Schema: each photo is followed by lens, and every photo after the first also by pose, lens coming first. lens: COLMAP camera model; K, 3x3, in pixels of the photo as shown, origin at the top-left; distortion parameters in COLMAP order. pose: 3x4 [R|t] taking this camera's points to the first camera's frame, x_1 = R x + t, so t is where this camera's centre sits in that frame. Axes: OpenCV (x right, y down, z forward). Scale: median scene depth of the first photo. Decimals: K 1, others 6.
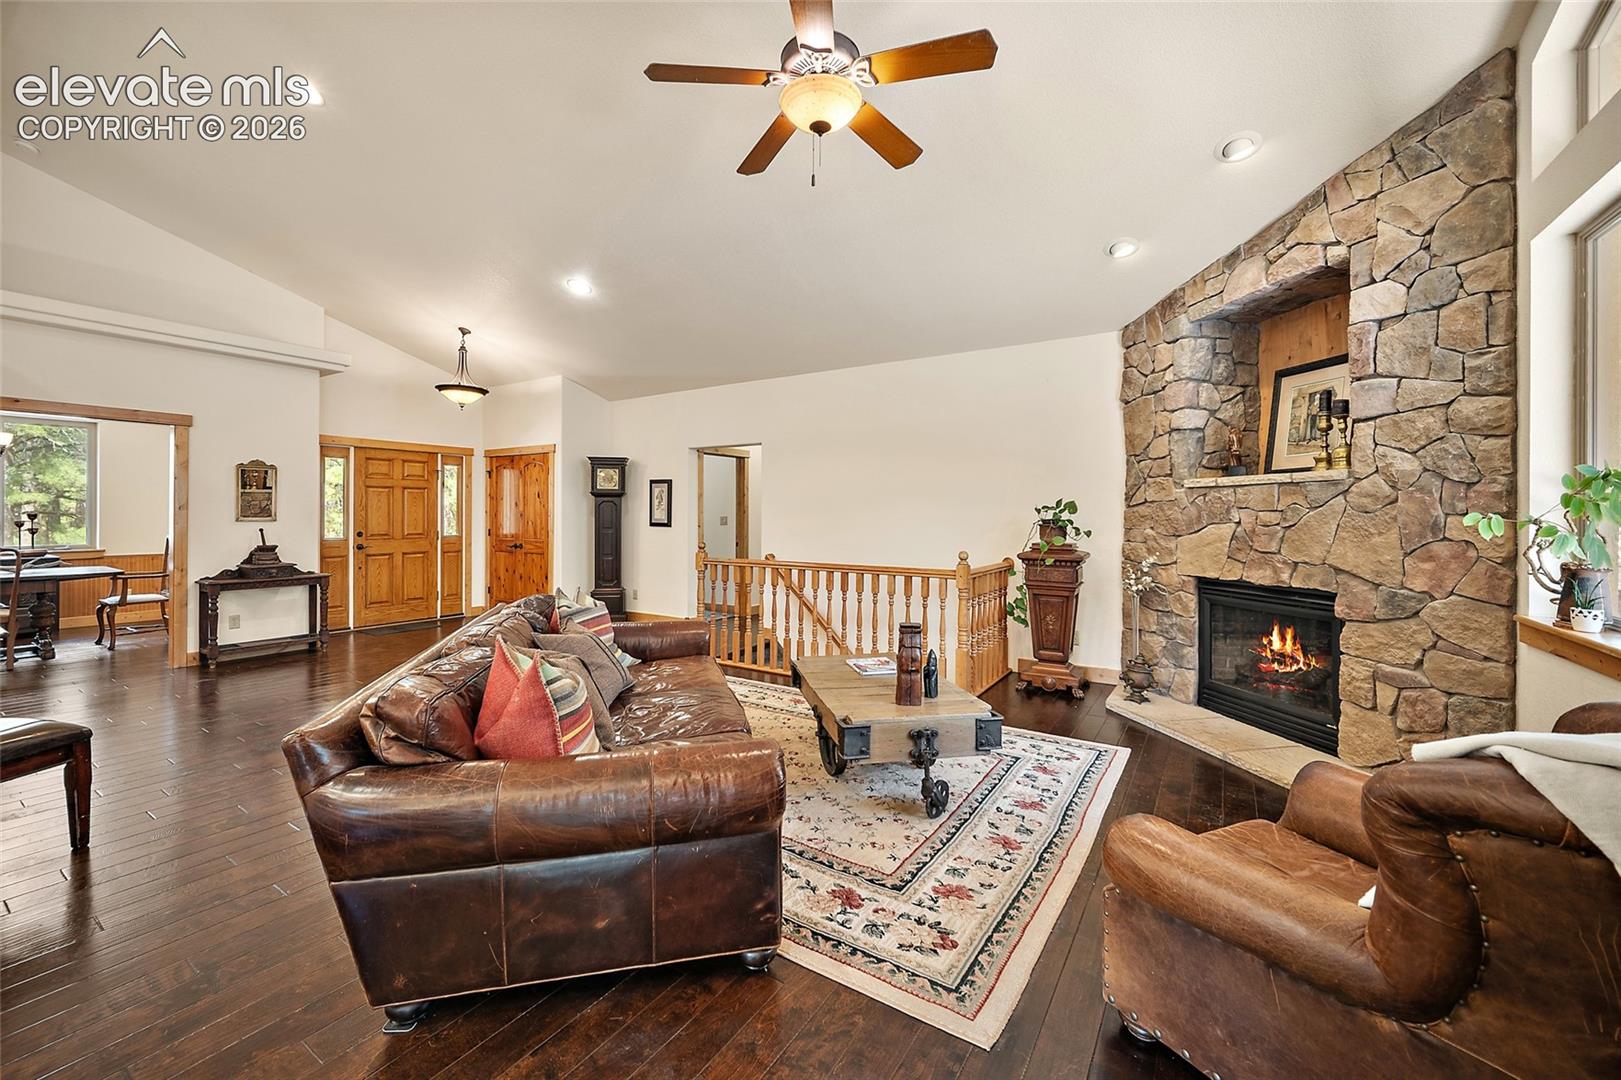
lens RADIAL K [[643.4, 0, 811.2], [0, 643.4, 512.1], [0, 0, 1]] dist [-0.001679, 0.001330]
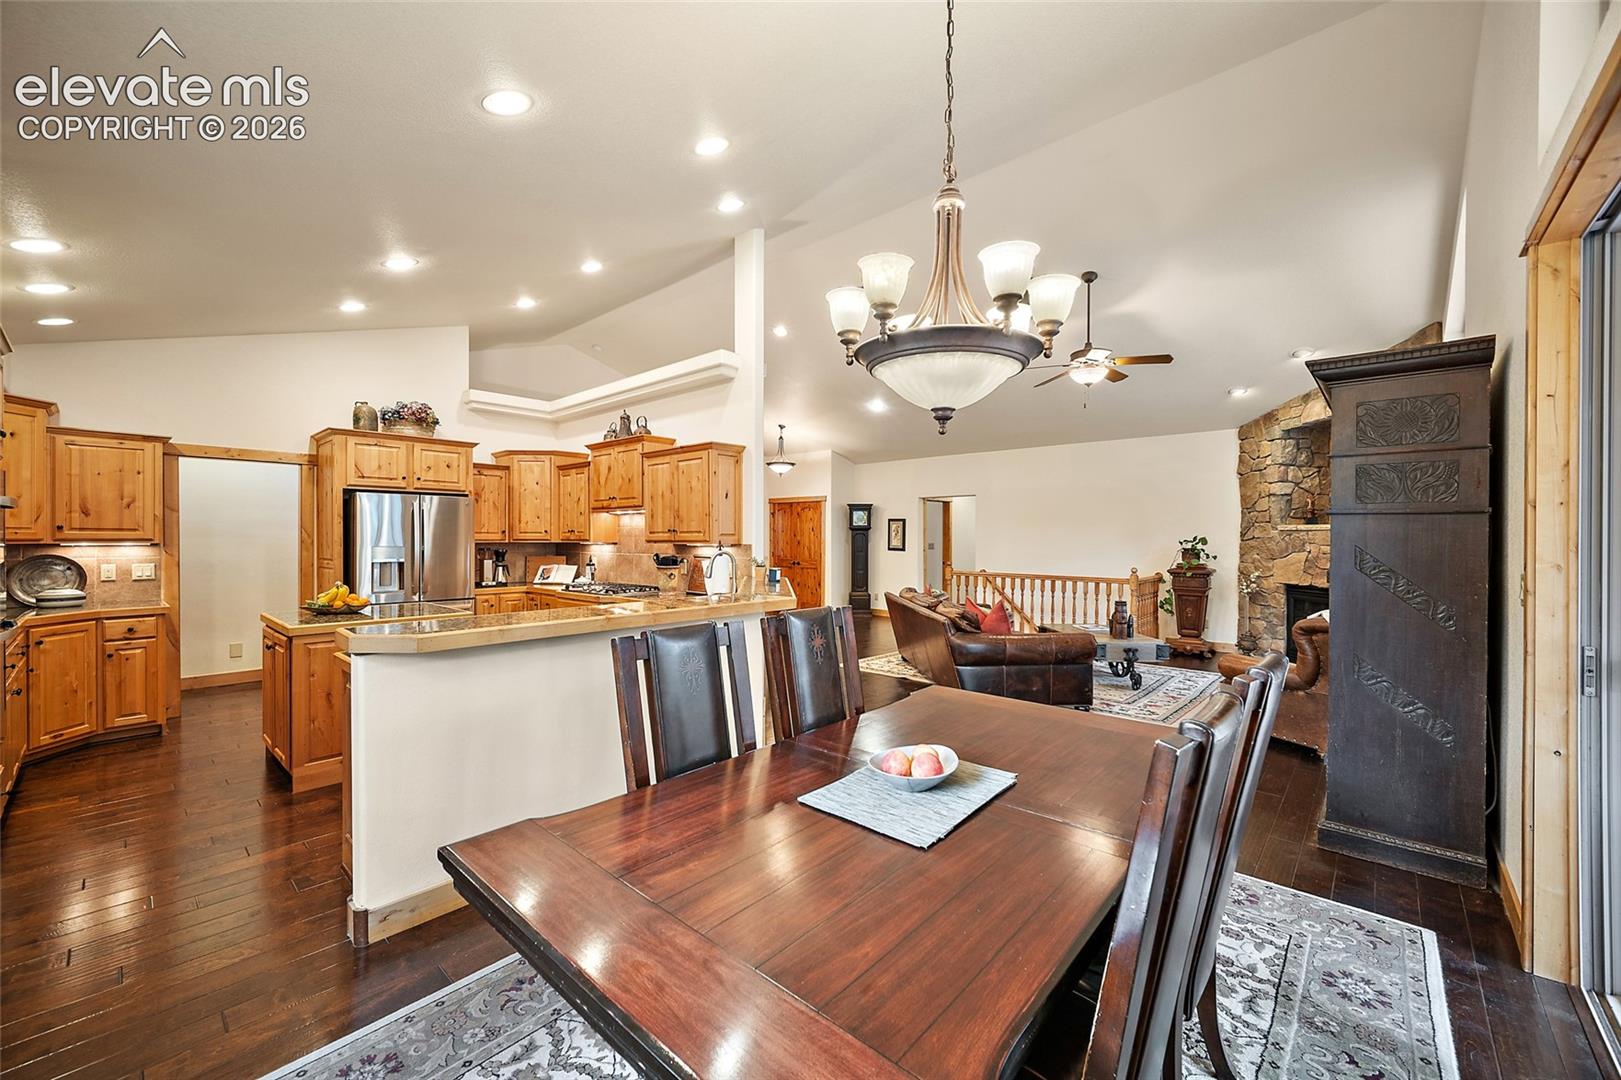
lens RADIAL K [[643.4, 0, 807.5], [0, 643.4, 534.7], [0, 0, 1]] dist [-0.001679, 0.001330]
pose [[0.986434, -0.001869, -0.164145, -0.348290], [0.002523, 0.999990, 0.003779, -0.035815], [0.164136, -0.004142, 0.986429, -0.846030]]
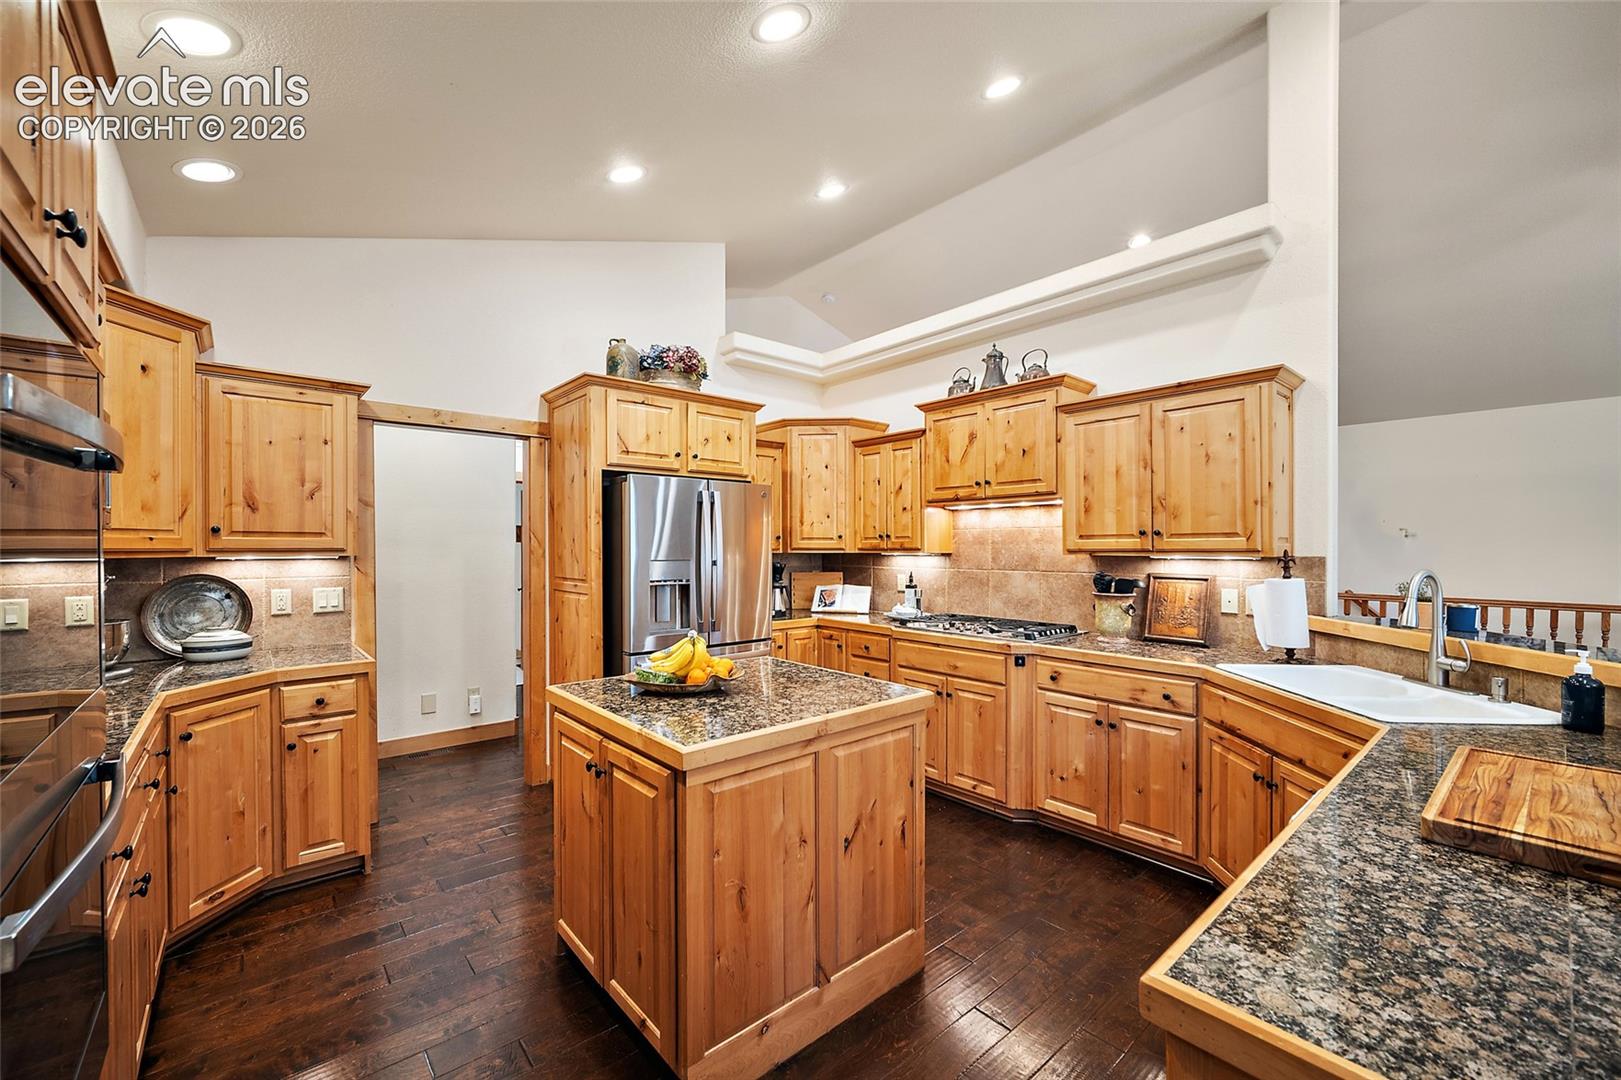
lens RADIAL K [[643.4, 0, 798.7], [0, 643.4, 549.1], [0, 0, 1]] dist [-0.001679, 0.001330]
pose [[0.957141, -0.002586, -0.289610, -0.982678], [0.005938, 0.999925, 0.010698, -0.031682], [0.289561, -0.011959, 0.957085, -0.455040]]
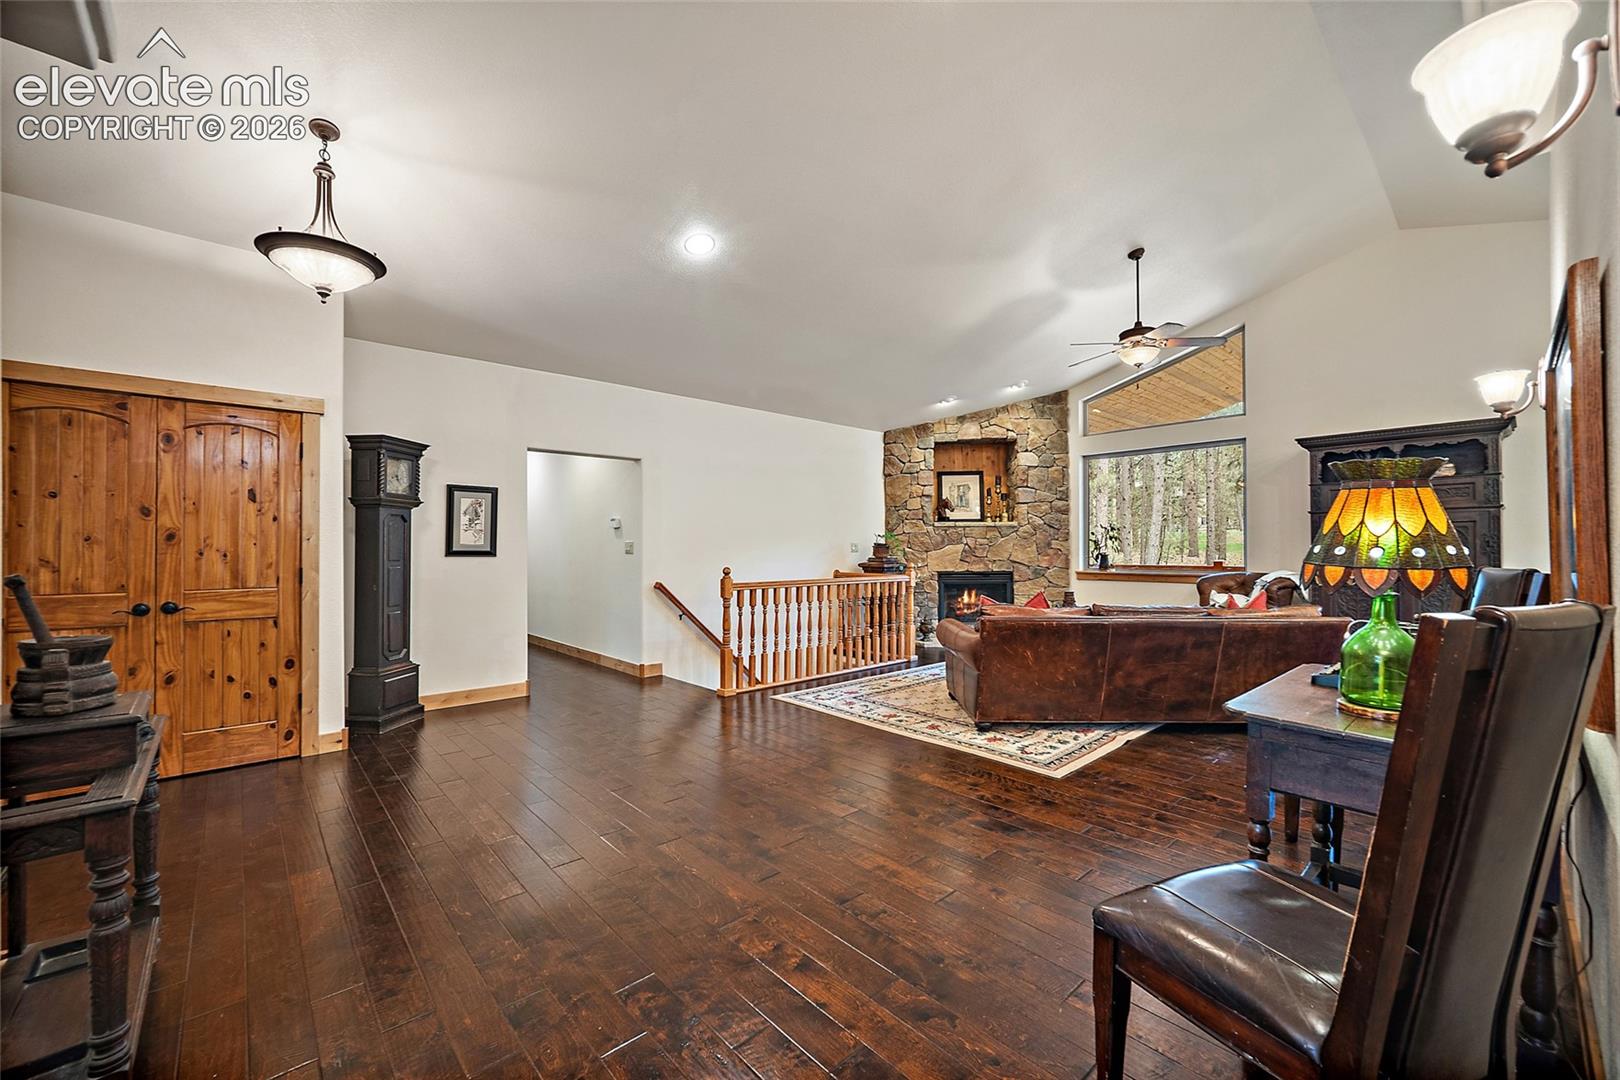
lens RADIAL K [[643.0, 0, 805.1], [0, 643.0, 543.4], [0, 0, 1]] dist [-0.001679, 0.001330]
pose [[0.262633, 0.002377, 0.964893, -1.410686], [-0.000292, 0.999997, -0.002384, 0.018596], [-0.964896, 0.000344, 0.262633, 0.881234]]
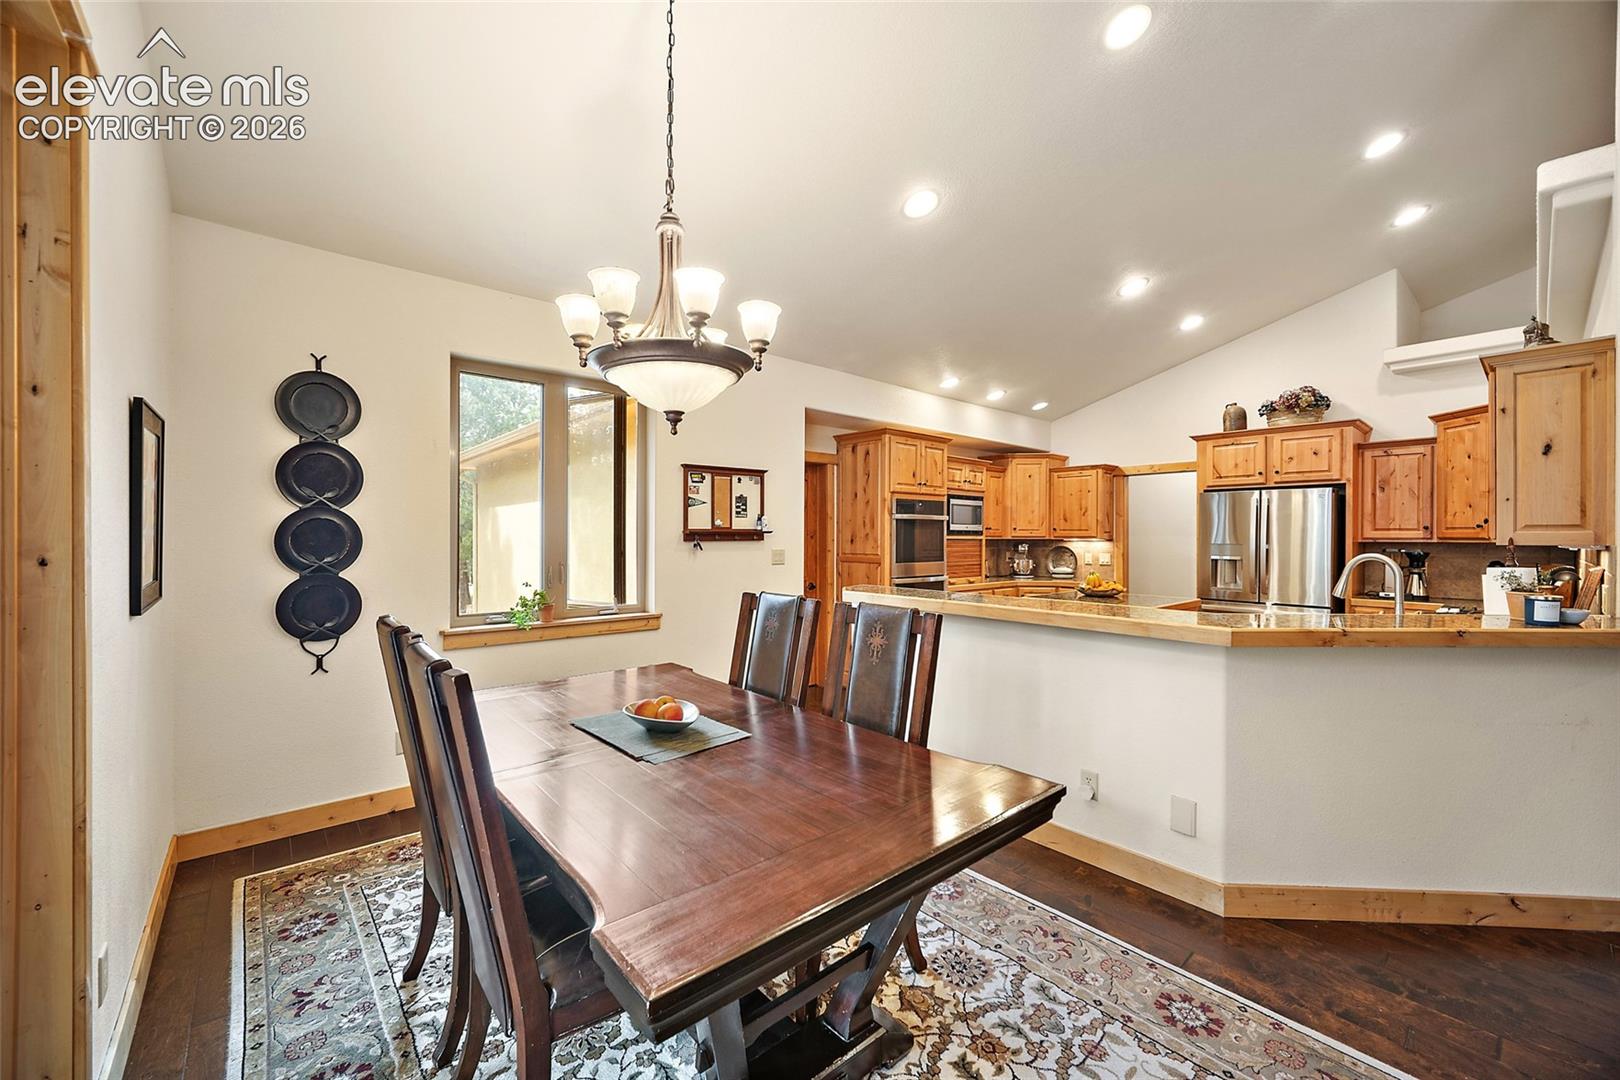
lens RADIAL K [[643.0, 0, 801.8], [0, 643.0, 533.0], [0, 0, 1]] dist [-0.001679, 0.001330]
pose [[-0.282378, -0.009301, -0.959258, 0.091398], [0.003466, 0.999937, -0.010716, -0.021347], [0.959297, -0.006351, -0.282328, -0.184876]]
